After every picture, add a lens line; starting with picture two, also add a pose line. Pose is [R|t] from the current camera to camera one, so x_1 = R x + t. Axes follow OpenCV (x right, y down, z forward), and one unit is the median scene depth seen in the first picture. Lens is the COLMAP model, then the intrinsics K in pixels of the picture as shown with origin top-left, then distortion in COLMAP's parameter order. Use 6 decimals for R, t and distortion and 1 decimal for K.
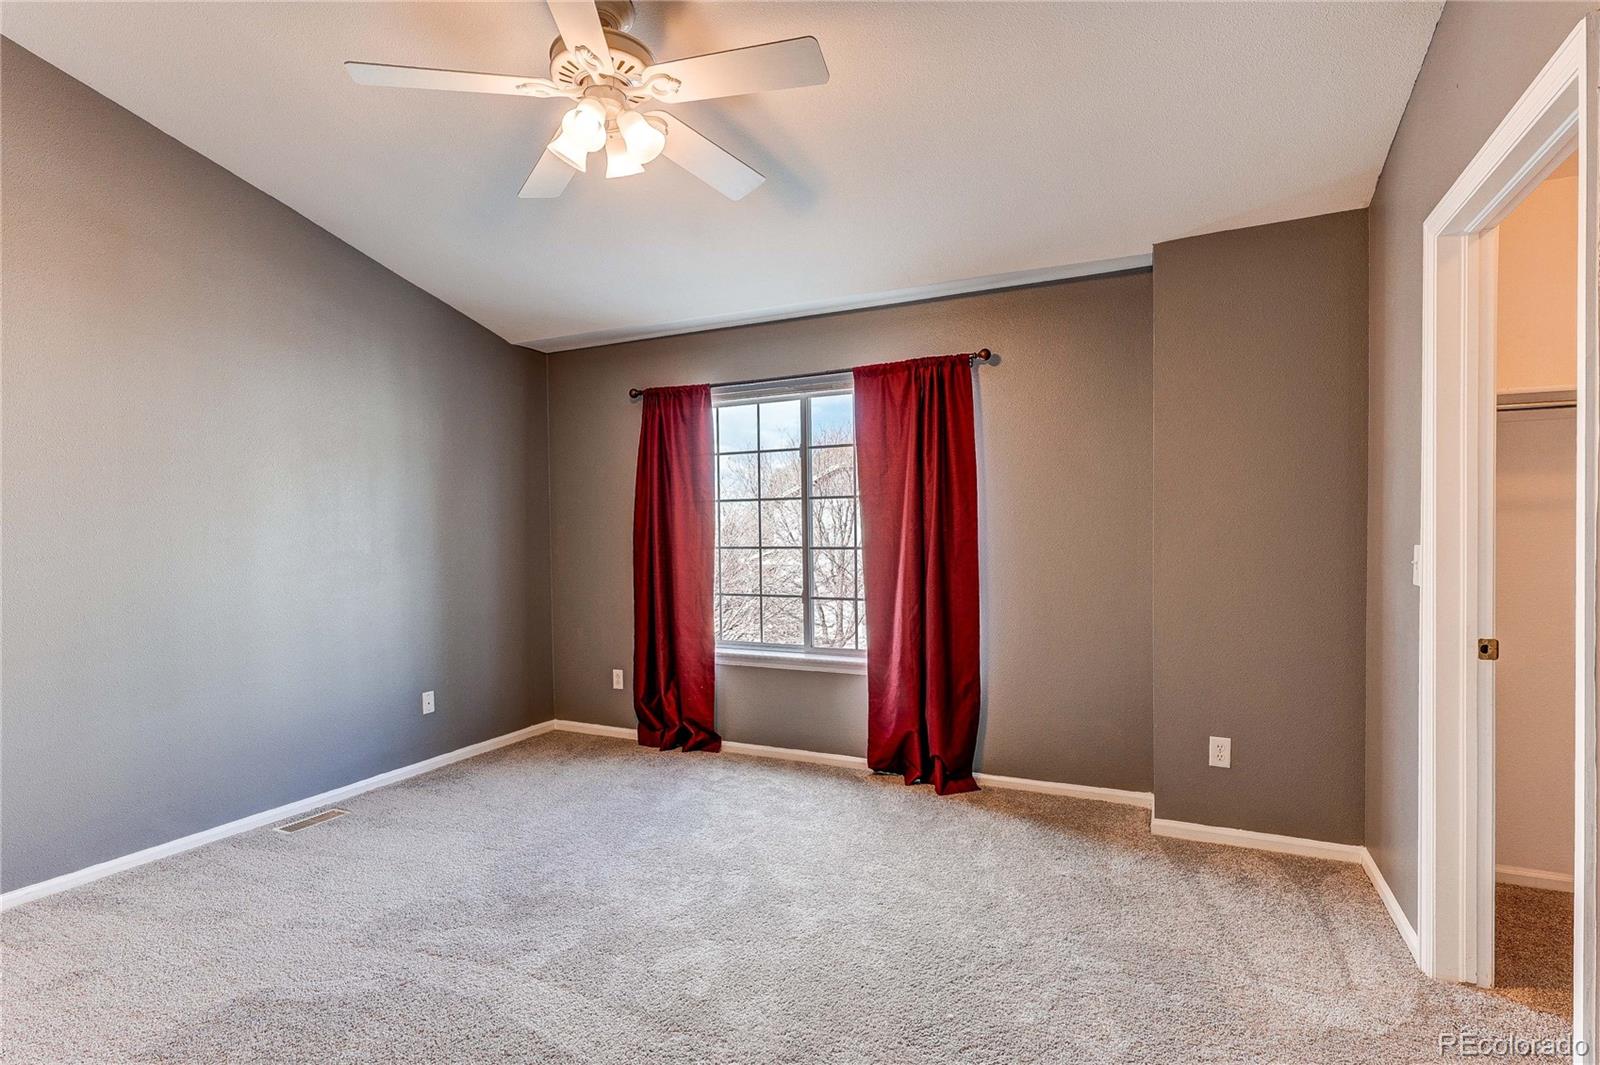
lens RADIAL K [[758.5, 0, 800.3], [0, 758.5, 555.2], [0, 0, 1]] dist [-0.001920, 0.000834]
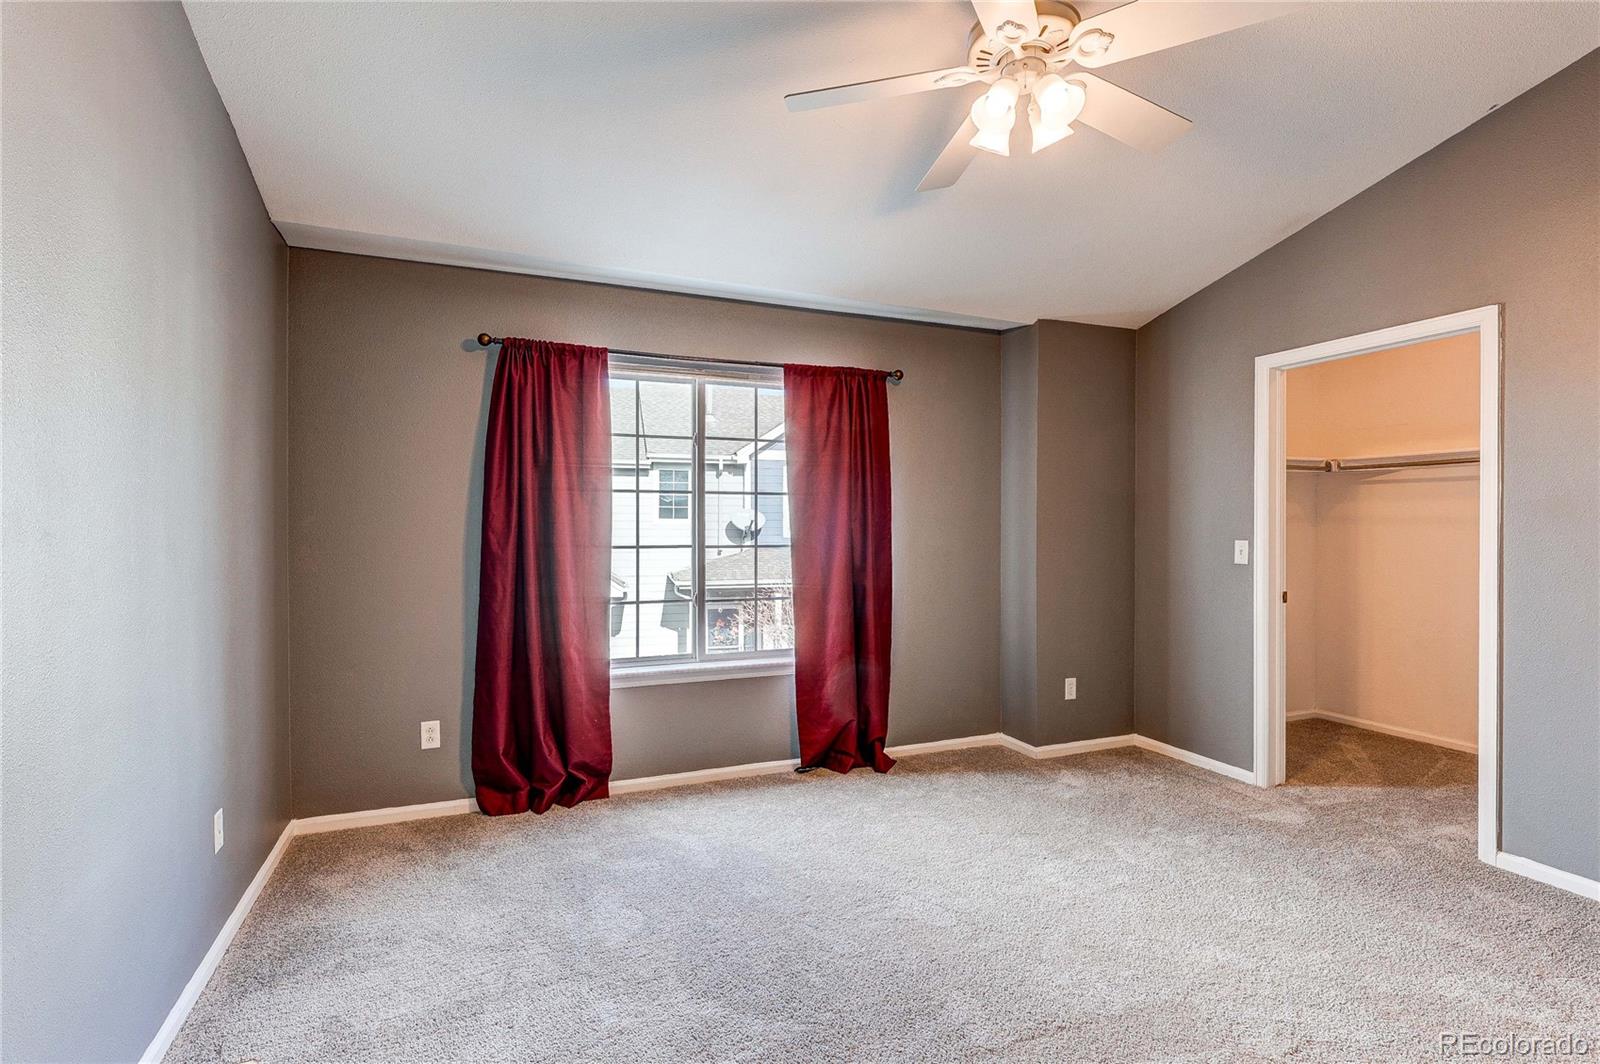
lens RADIAL K [[749.6, 0, 800.0], [0, 749.6, 532.0], [0, 0, 1]] dist [-0.010089, 0.001098]
pose [[0.680927, 0.003635, 0.732342, -0.587497], [0.014939, 0.999711, -0.018852, -0.008442], [-0.732199, 0.023778, 0.680676, 0.305024]]
